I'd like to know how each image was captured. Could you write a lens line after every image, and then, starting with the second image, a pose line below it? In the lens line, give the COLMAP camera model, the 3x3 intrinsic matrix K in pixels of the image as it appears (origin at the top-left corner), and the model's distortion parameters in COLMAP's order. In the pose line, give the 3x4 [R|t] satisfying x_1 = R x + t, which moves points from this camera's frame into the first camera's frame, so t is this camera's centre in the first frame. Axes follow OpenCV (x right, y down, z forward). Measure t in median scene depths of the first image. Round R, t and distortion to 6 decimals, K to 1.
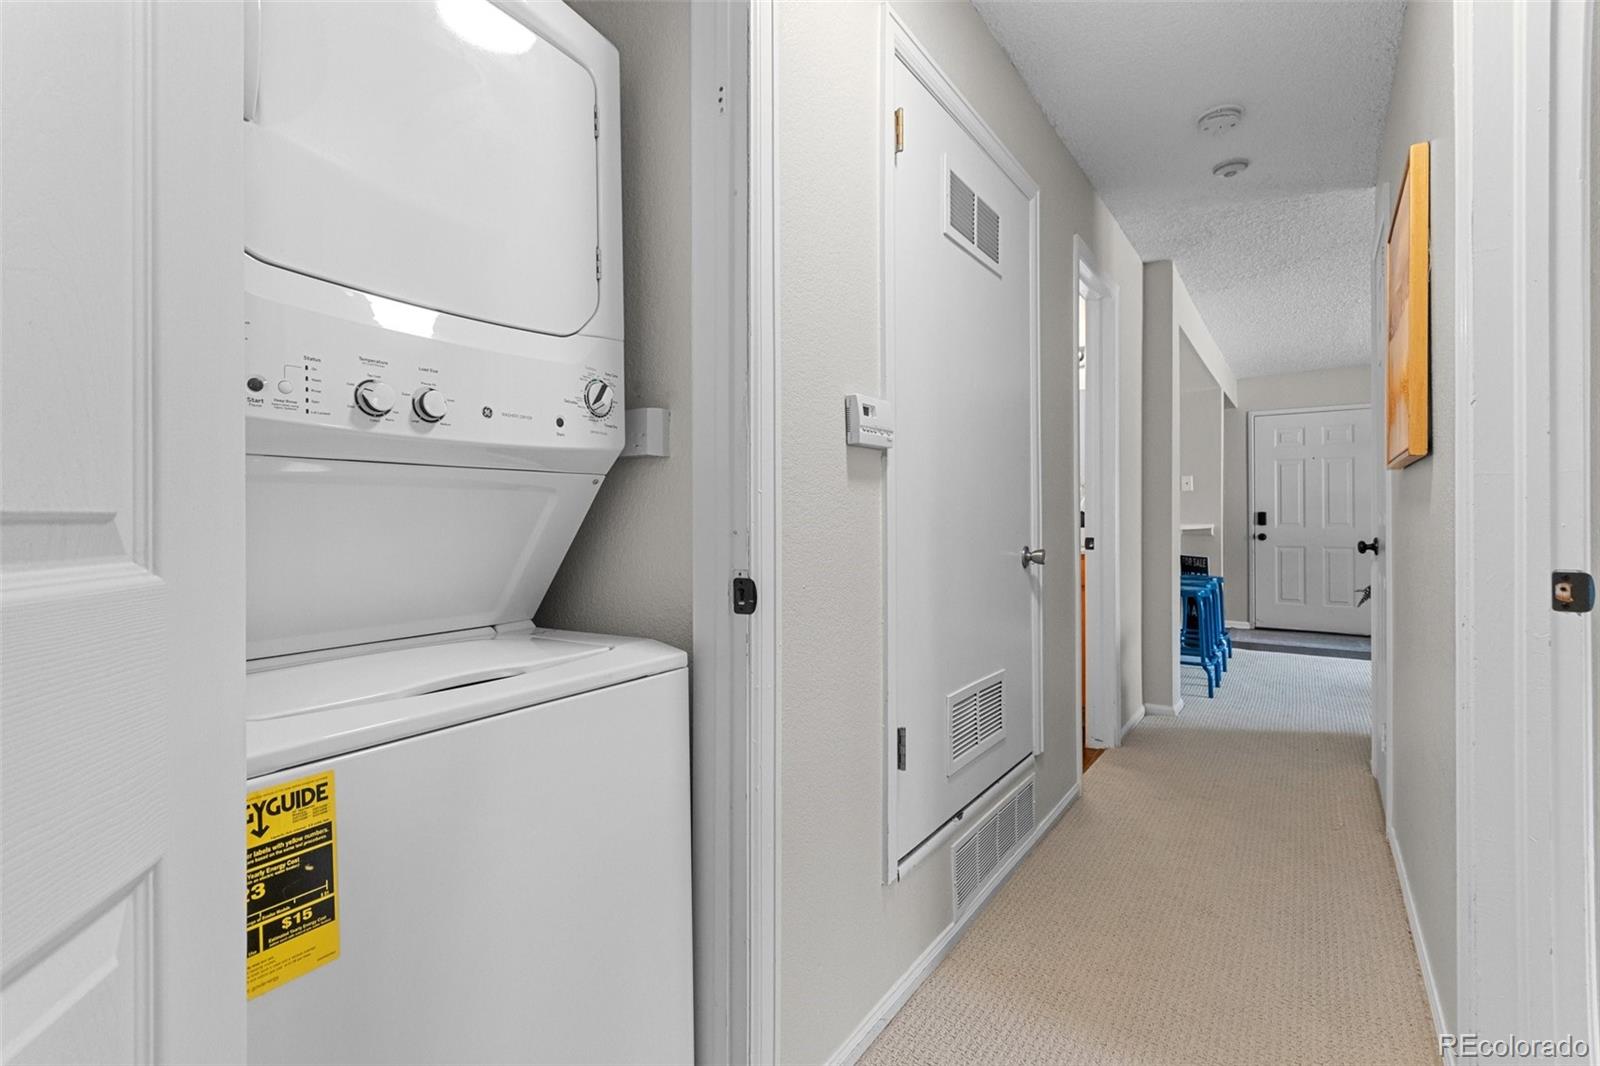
lens RADIAL K [[710.0, 0, 797.7], [0, 710.0, 524.0], [0, 0, 1]] dist [0.004570, -0.000297]
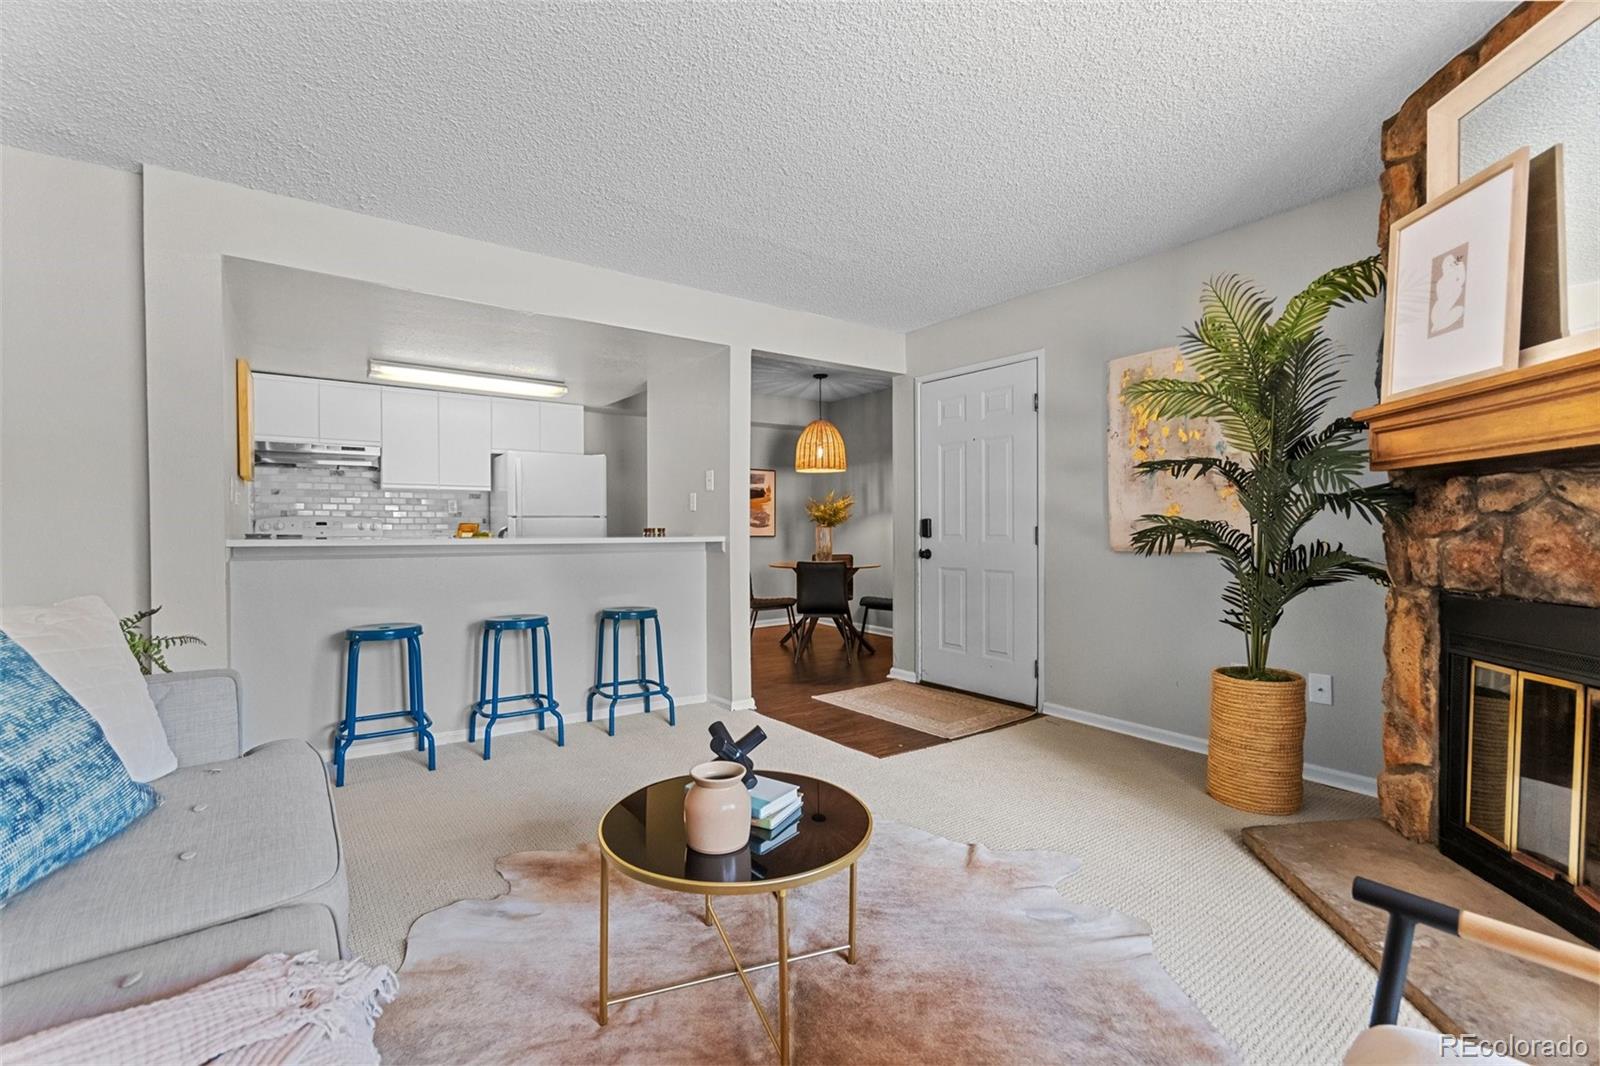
lens RADIAL K [[710.0, 0, 796.9], [0, 710.0, 536.2], [0, 0, 1]] dist [0.004570, -0.000297]
pose [[0.950672, 0.004545, -0.310163, 0.757501], [-0.001900, 0.999959, 0.008828, -0.005687], [0.310191, -0.007803, 0.950642, 0.291836]]
